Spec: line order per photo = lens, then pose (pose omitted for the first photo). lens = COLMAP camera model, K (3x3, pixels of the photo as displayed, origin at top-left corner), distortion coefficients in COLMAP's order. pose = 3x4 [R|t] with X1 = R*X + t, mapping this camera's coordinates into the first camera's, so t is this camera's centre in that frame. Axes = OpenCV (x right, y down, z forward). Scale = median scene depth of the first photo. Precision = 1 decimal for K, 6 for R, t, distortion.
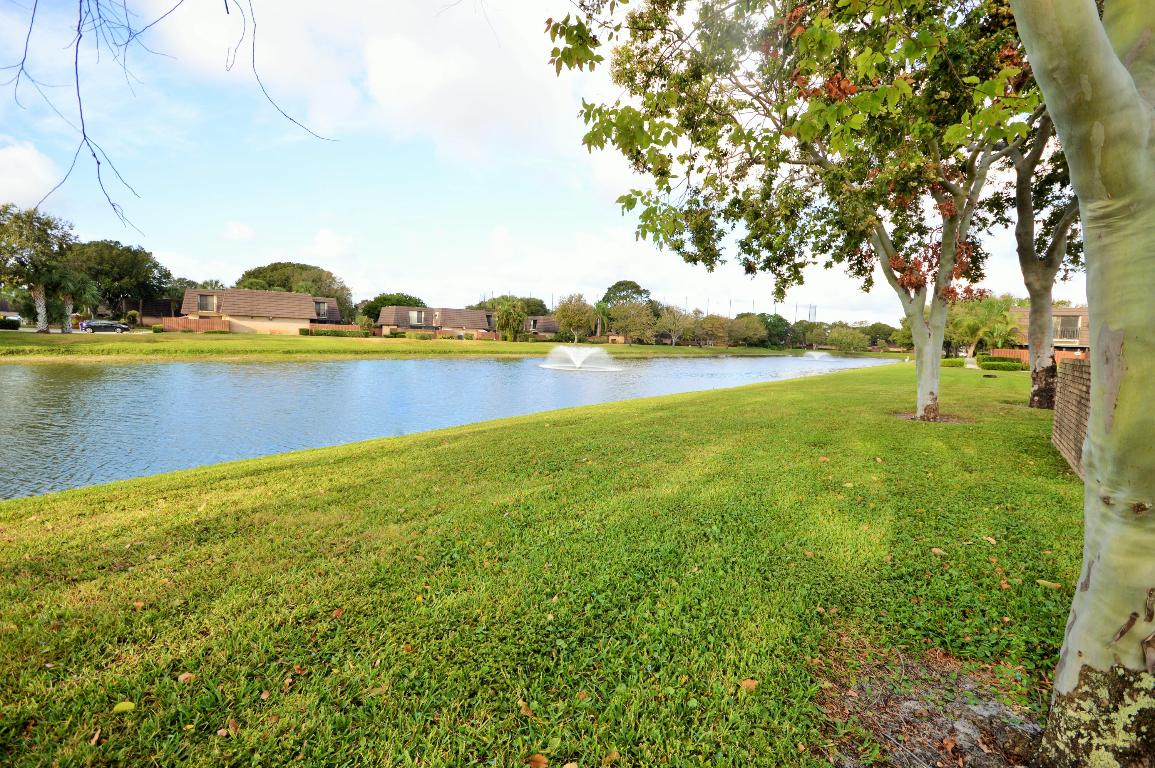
lens RADIAL K [[517.6, 0, 577.5], [0, 517.6, 384.0], [0, 0, 1]] dist [0.001185, 0.000039]
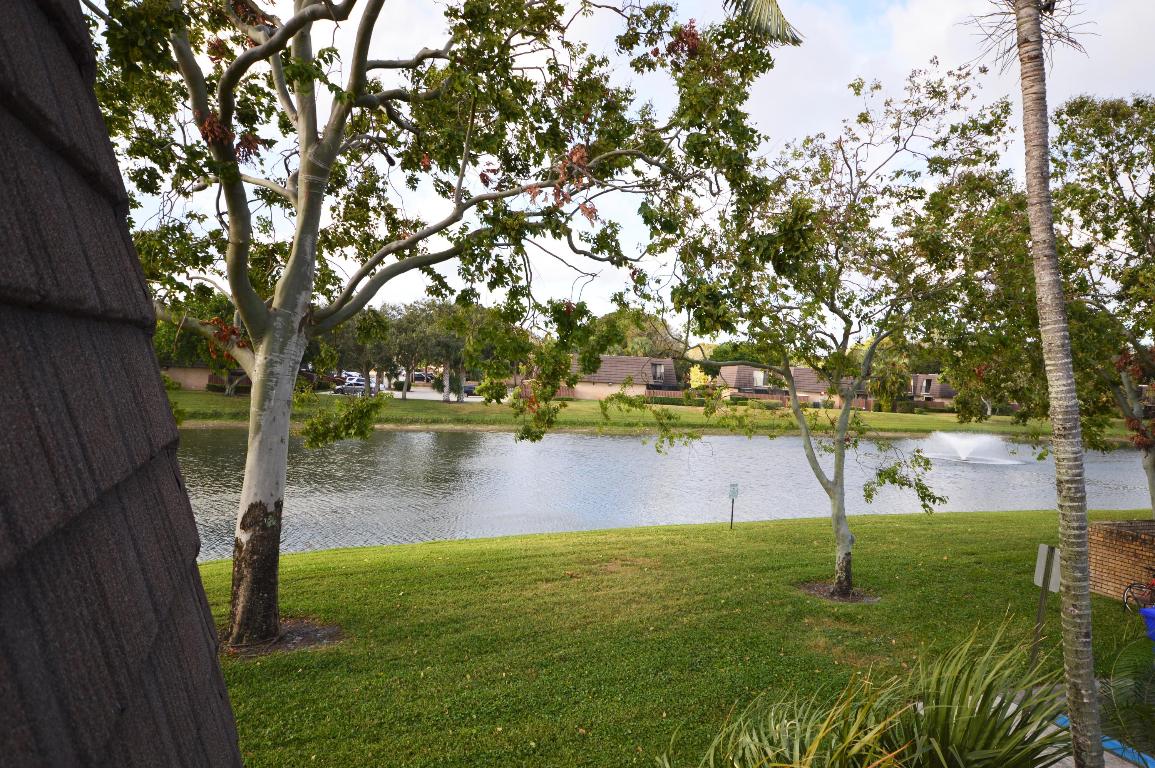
lens RADIAL K [[782.4, 0, 577.5], [0, 782.4, 384.0], [0, 0, 1]] dist [0.016762, 0.000713]
pose [[0.858990, 0.018215, -0.511668, 0.069777], [-0.061731, 0.995761, -0.068185, -0.020594], [0.508257, 0.090156, 0.856474, -0.201720]]
